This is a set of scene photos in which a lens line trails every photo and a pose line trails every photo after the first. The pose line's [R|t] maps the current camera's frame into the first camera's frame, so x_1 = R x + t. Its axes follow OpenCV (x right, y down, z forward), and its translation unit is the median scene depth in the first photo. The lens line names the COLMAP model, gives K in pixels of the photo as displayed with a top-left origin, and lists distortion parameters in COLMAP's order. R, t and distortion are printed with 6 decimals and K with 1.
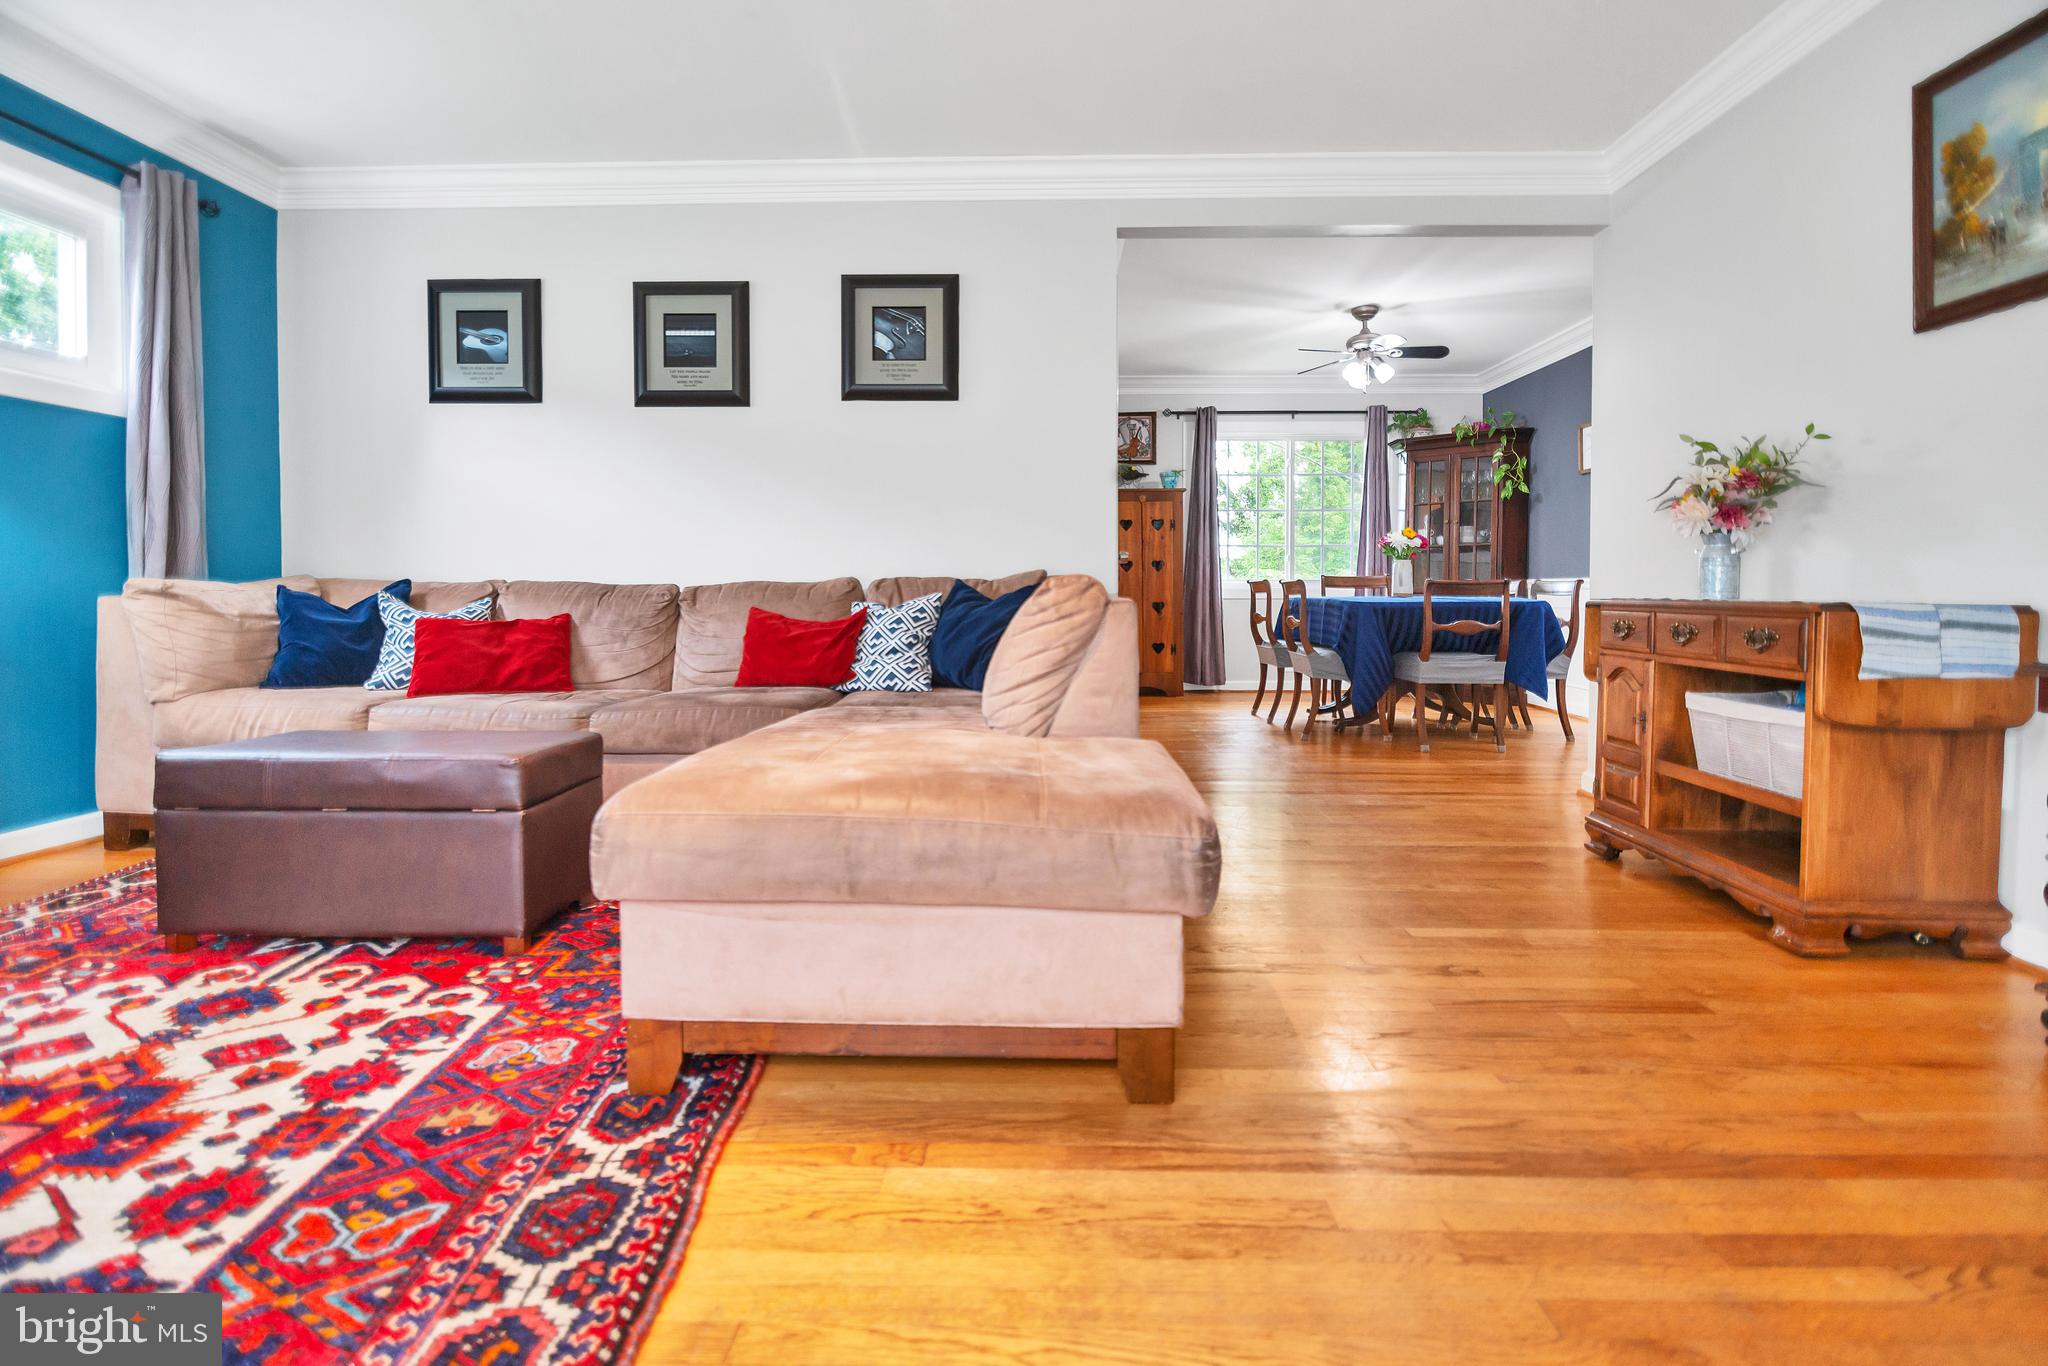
lens RADIAL K [[947.2, 0, 1025.3], [0, 947.2, 609.6], [0, 0, 1]] dist [-0.011248, -0.001237]
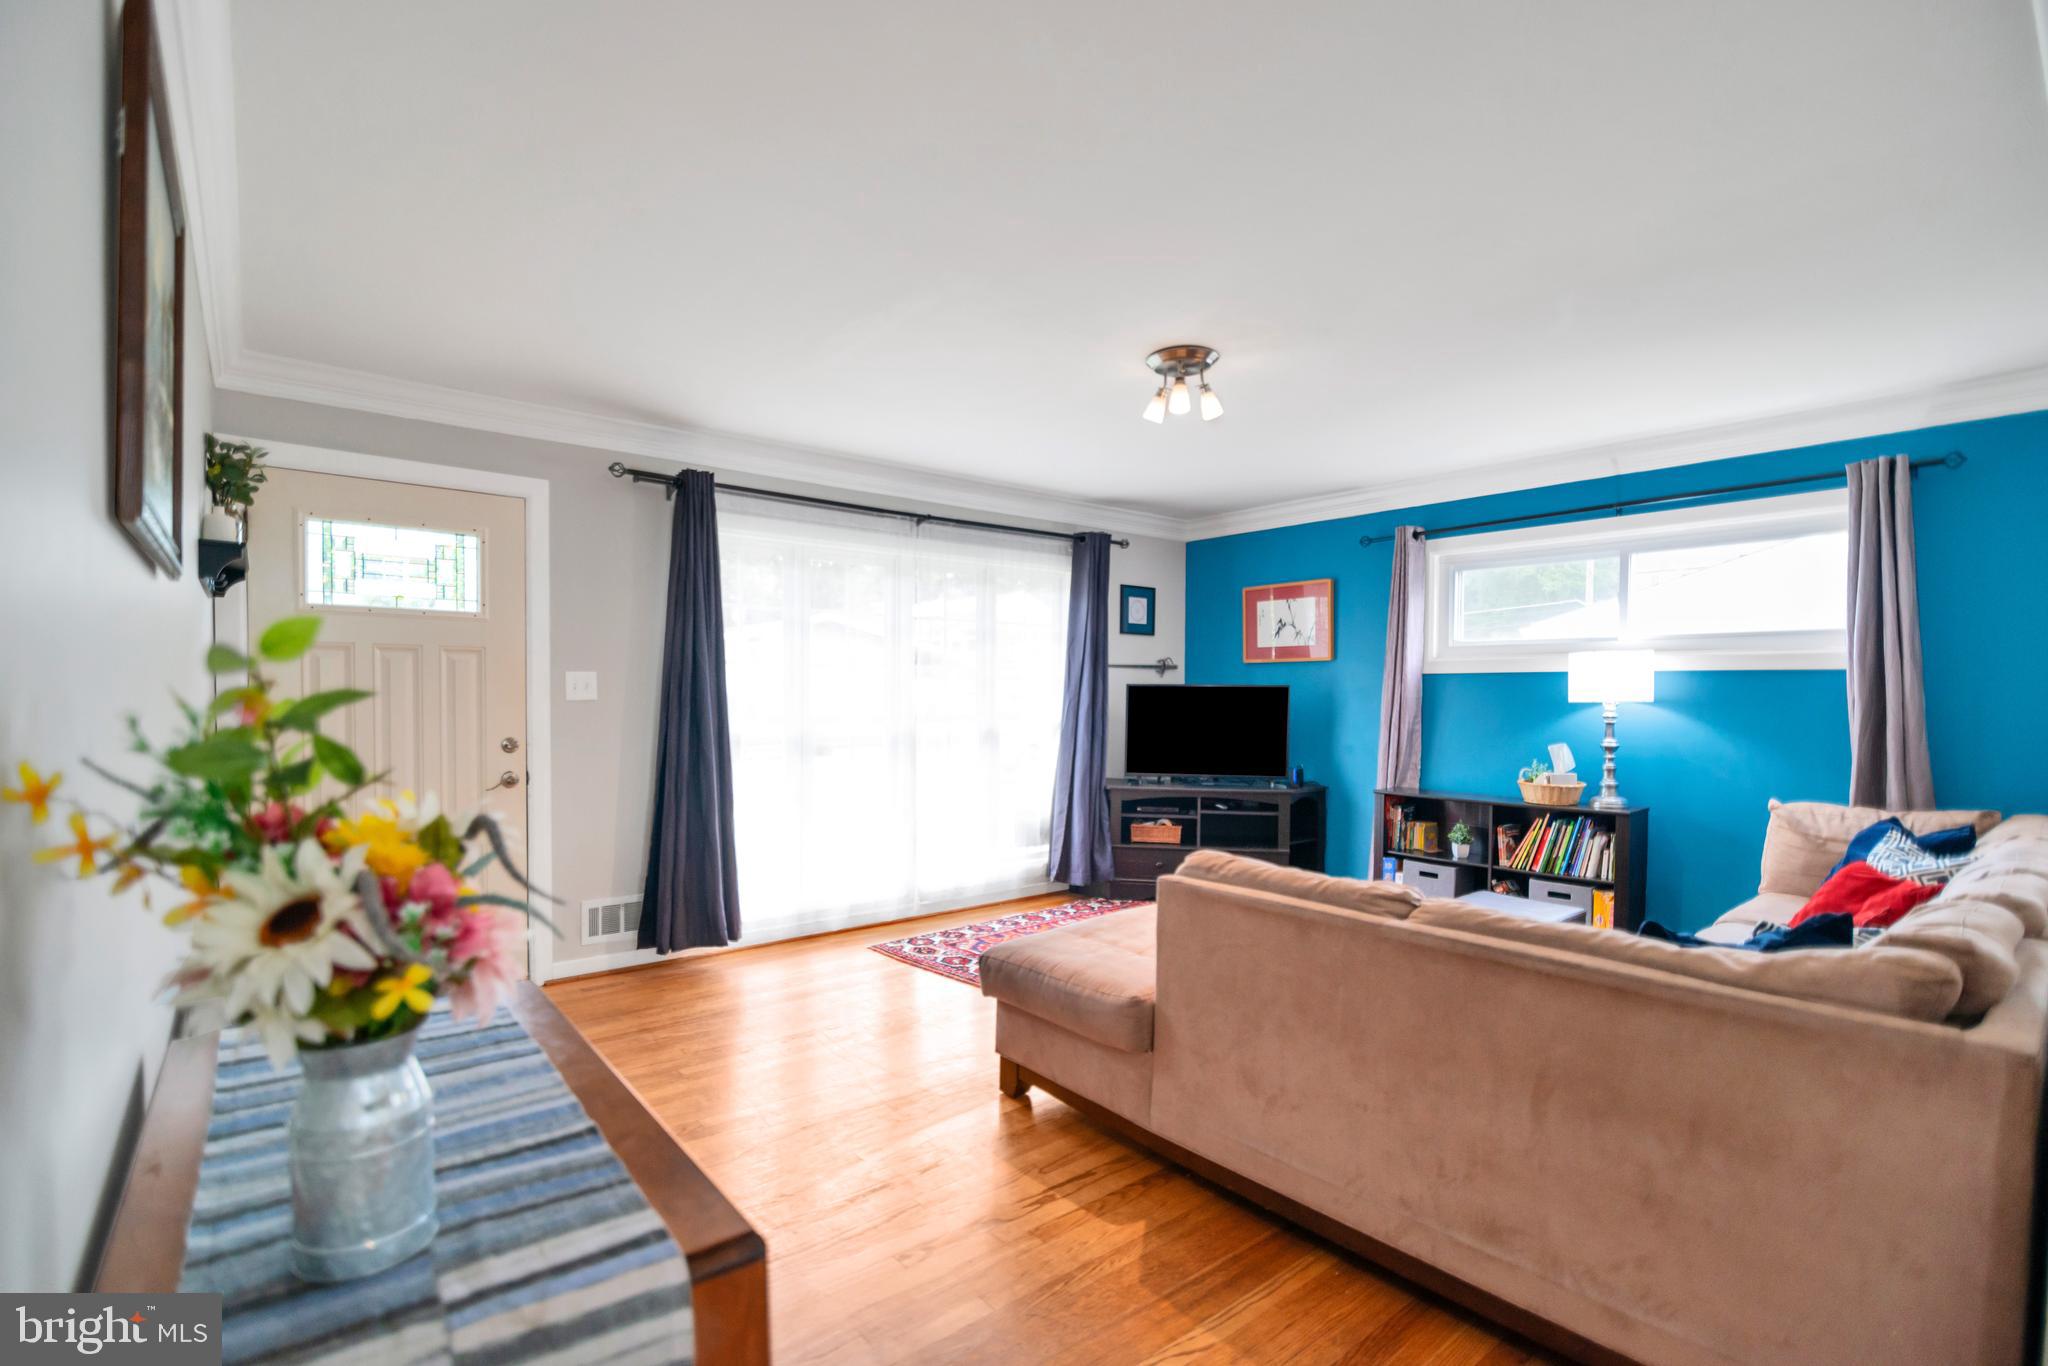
lens RADIAL K [[932.2, 0, 1020.0], [0, 932.2, 708.4], [0, 0, 1]] dist [-0.003203, -0.000946]
pose [[-0.754682, 0.004363, -0.656076, 0.866367], [-0.020055, 0.999357, 0.029715, -0.215911], [0.655784, 0.035583, -0.754110, 1.525122]]
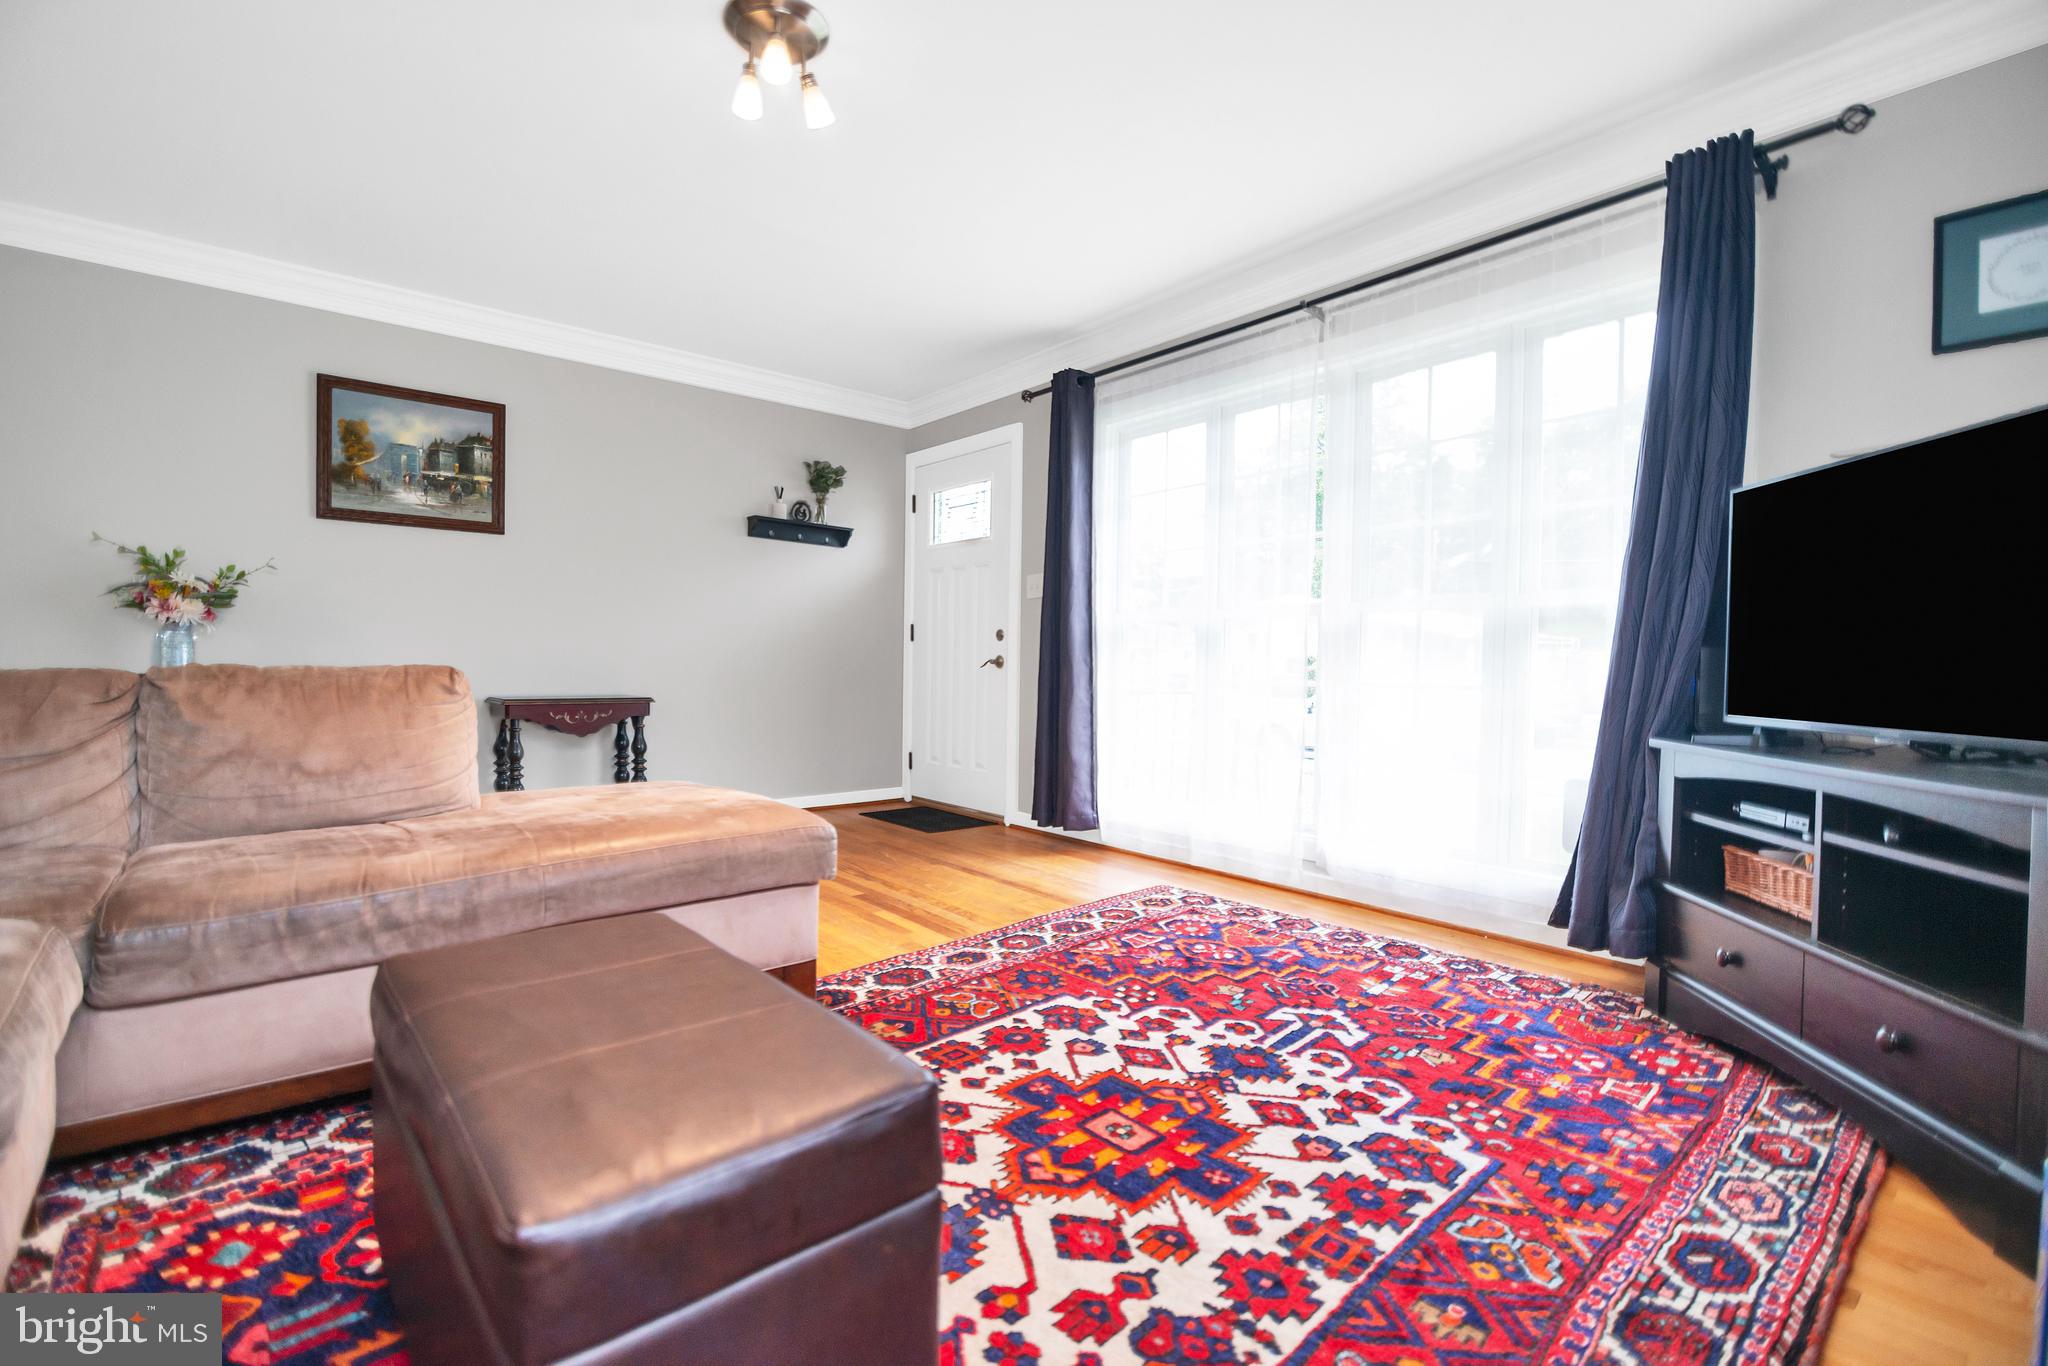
lens RADIAL K [[911.0, 0, 1014.7], [0, 911.0, 671.9], [0, 0, 1]] dist [-0.001829, -0.000399]
pose [[-0.658190, -0.019794, 0.752592, -1.091314], [-0.003311, 0.999721, 0.023398, -0.050788], [-0.752845, 0.012908, -0.658072, 1.071335]]
